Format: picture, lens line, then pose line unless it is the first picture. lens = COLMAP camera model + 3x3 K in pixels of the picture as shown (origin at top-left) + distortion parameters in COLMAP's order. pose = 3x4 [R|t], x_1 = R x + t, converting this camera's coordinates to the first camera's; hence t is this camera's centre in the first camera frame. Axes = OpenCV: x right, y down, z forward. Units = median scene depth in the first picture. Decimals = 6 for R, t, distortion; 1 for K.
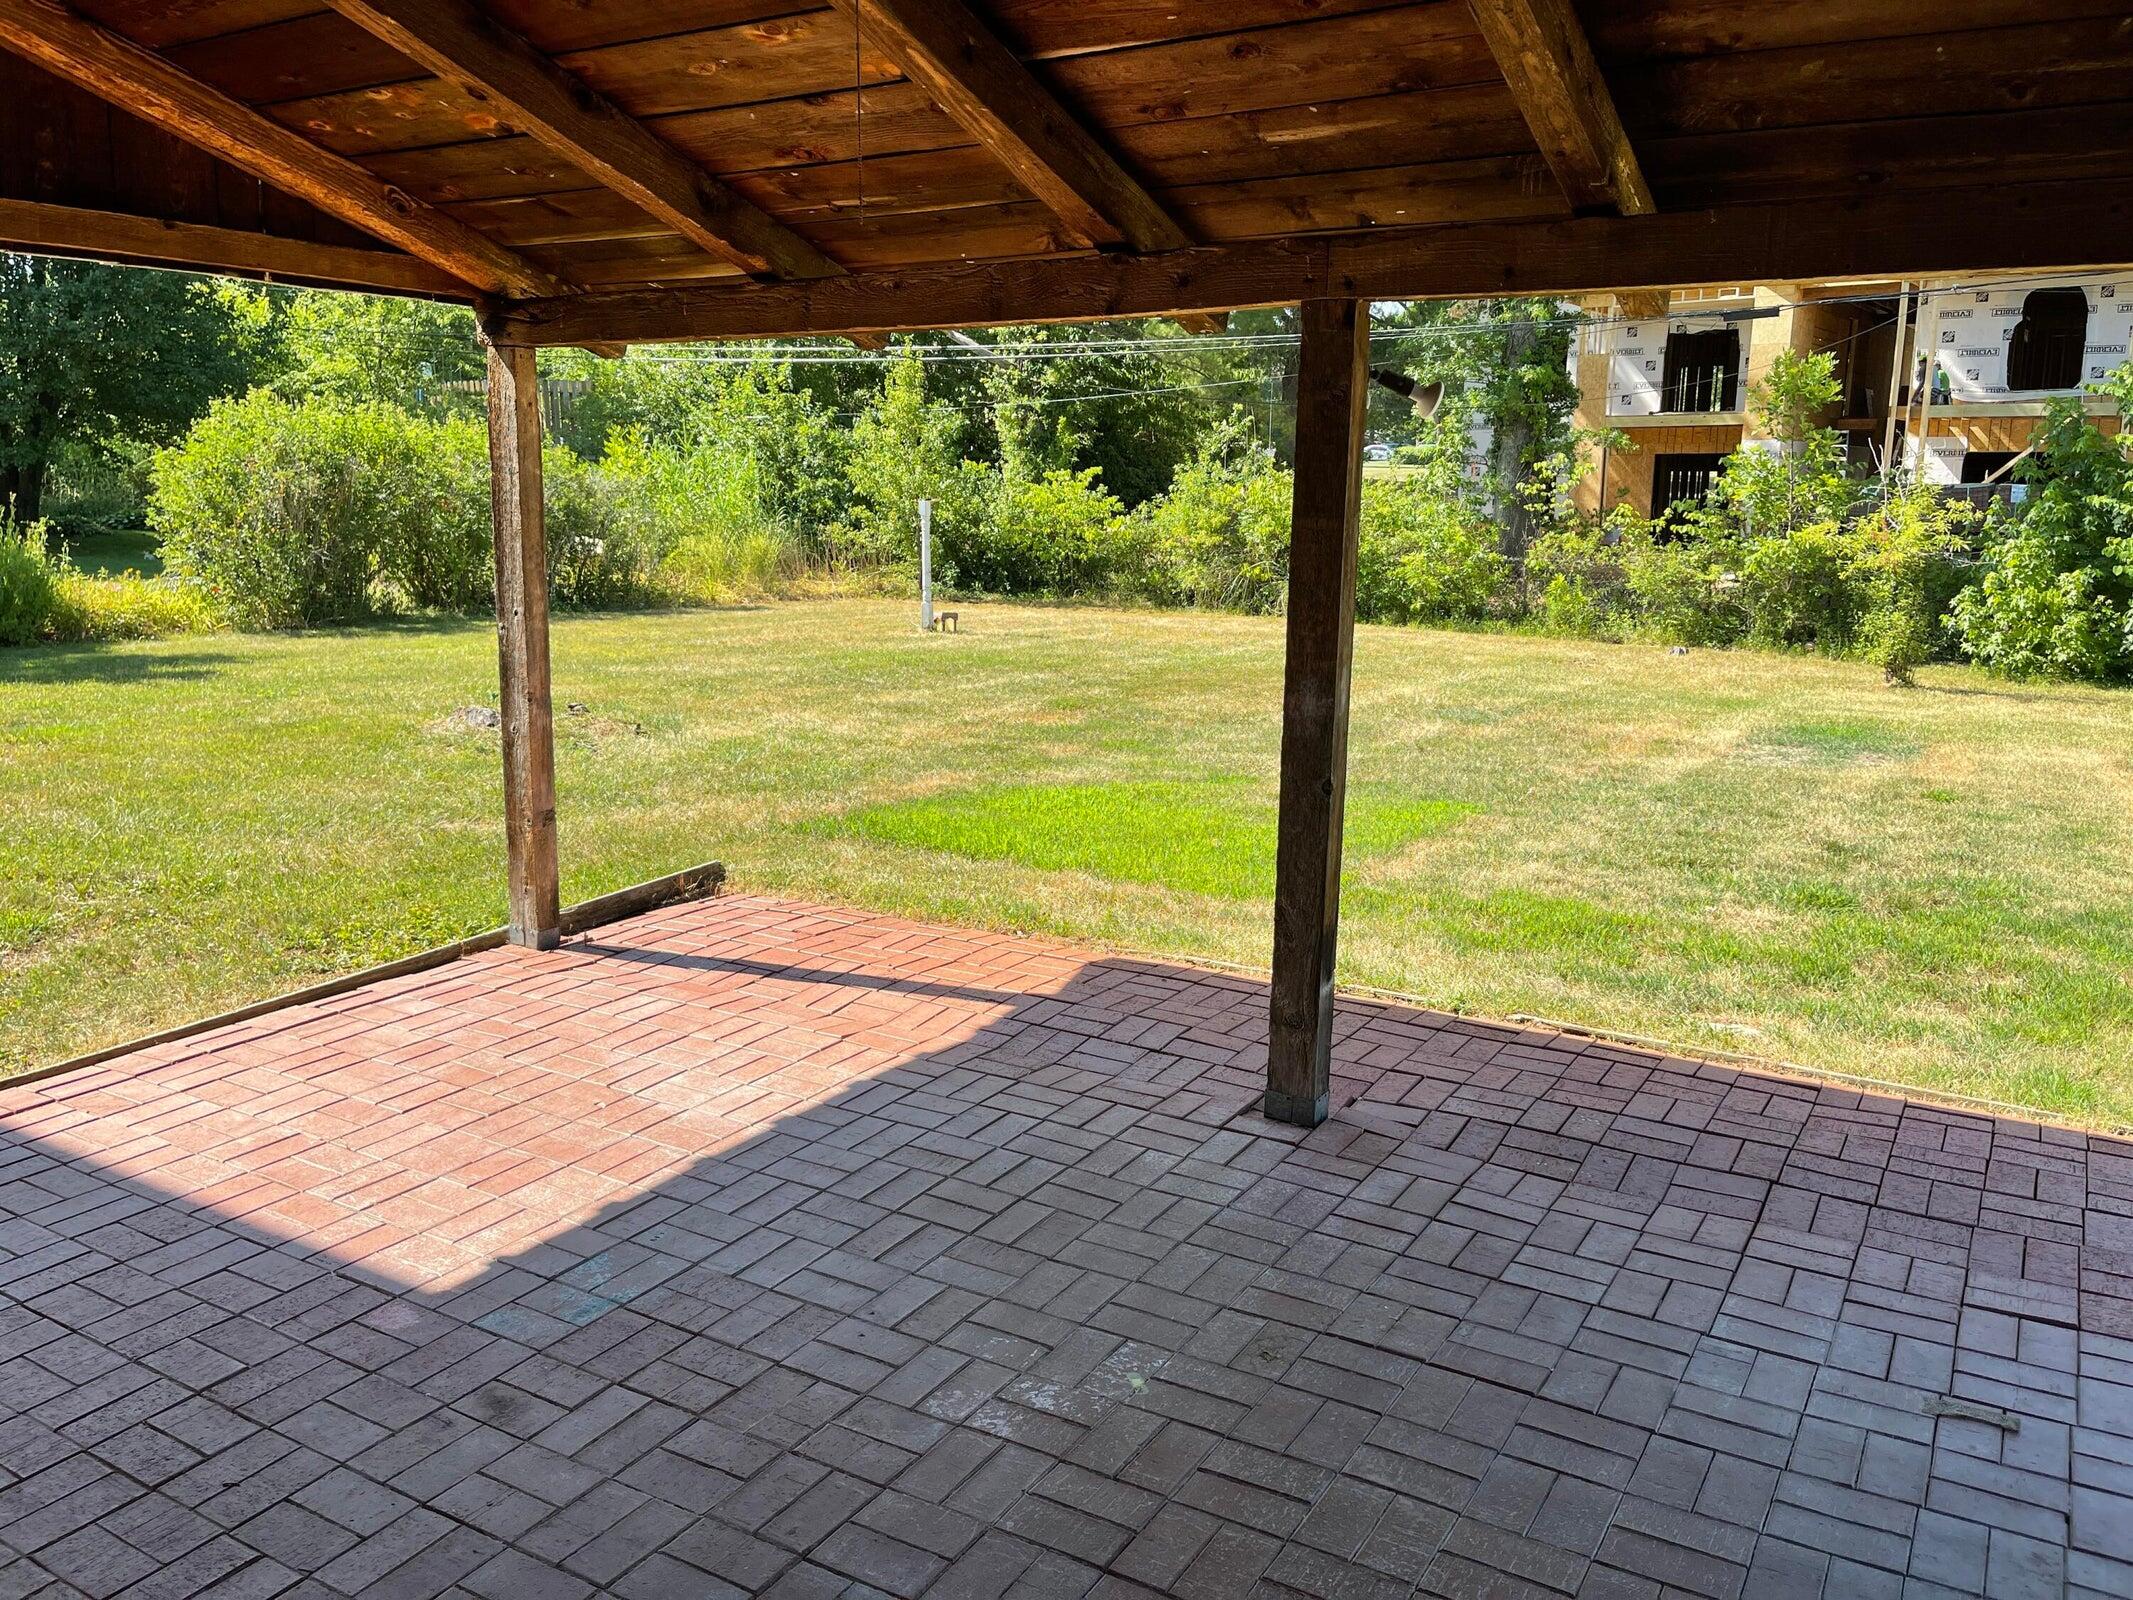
lens RADIAL K [[1622.6, 0, 1068.2], [0, 1622.6, 792.5], [0, 0, 1]] dist [0.011547, -0.011192]
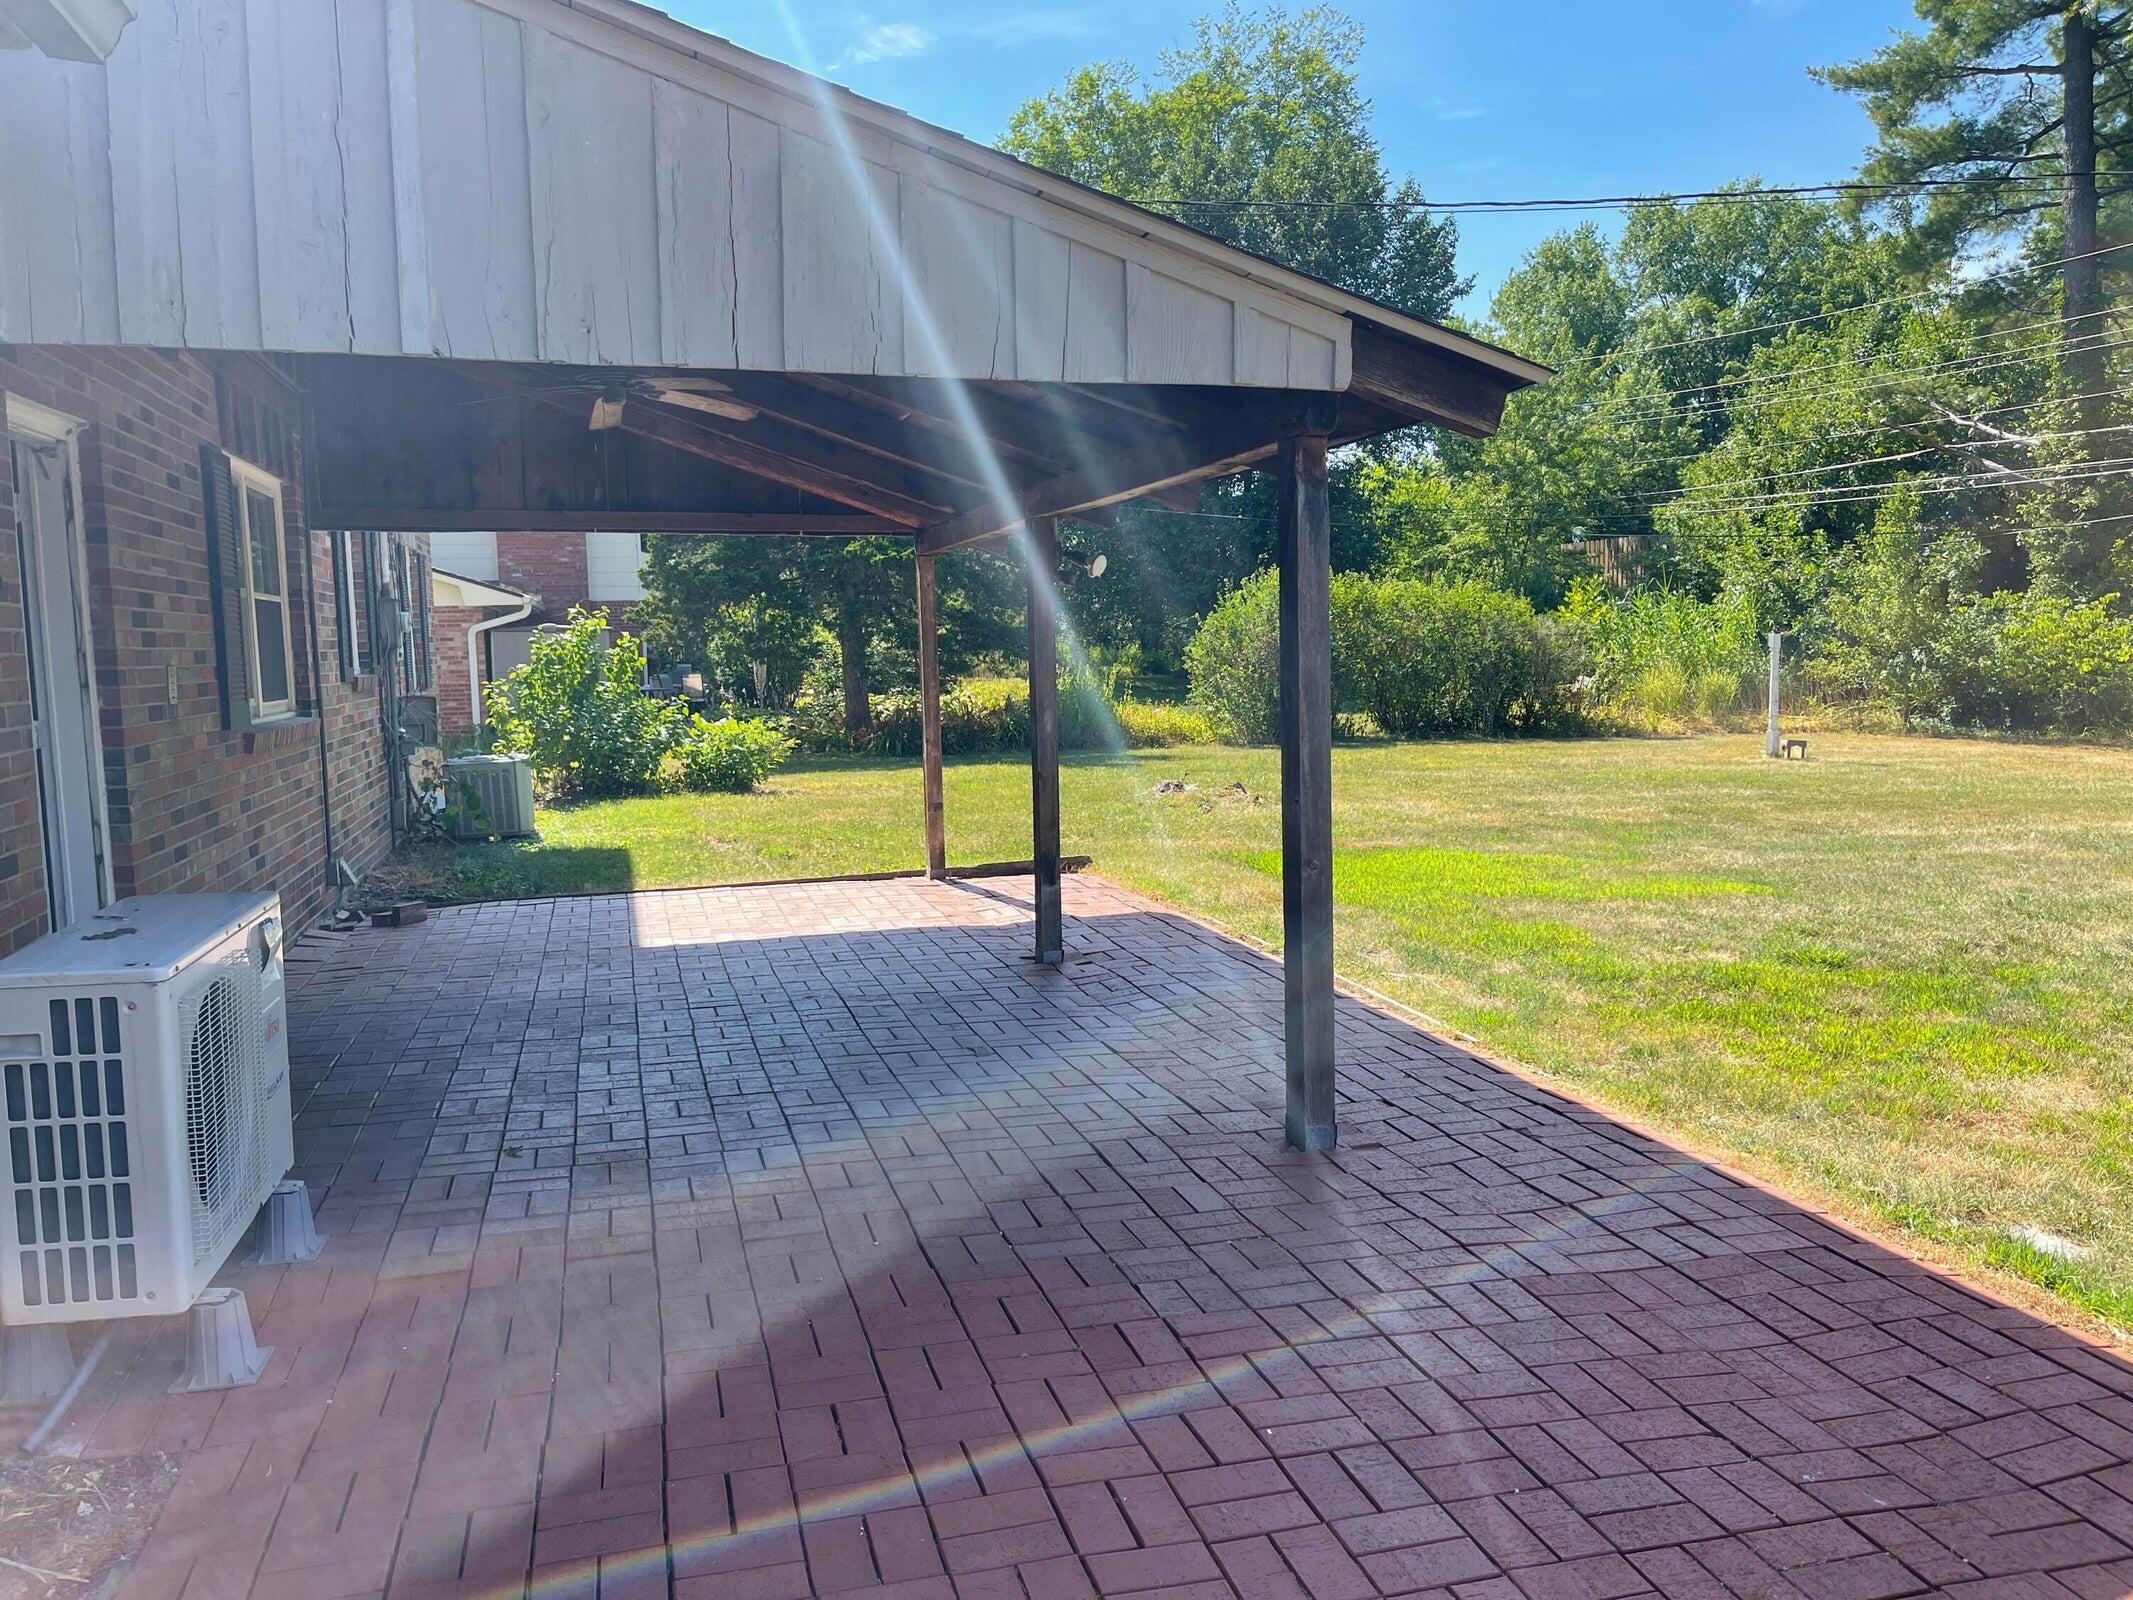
lens RADIAL K [[1622.6, 0, 1060.0], [0, 1622.6, 805.4], [0, 0, 1]] dist [0.011547, -0.011192]
pose [[0.720862, 0.043394, -0.691719, 0.221860], [-0.101396, 0.993903, -0.043316, 0.016378], [0.685622, 0.101362, 0.720866, -0.045546]]
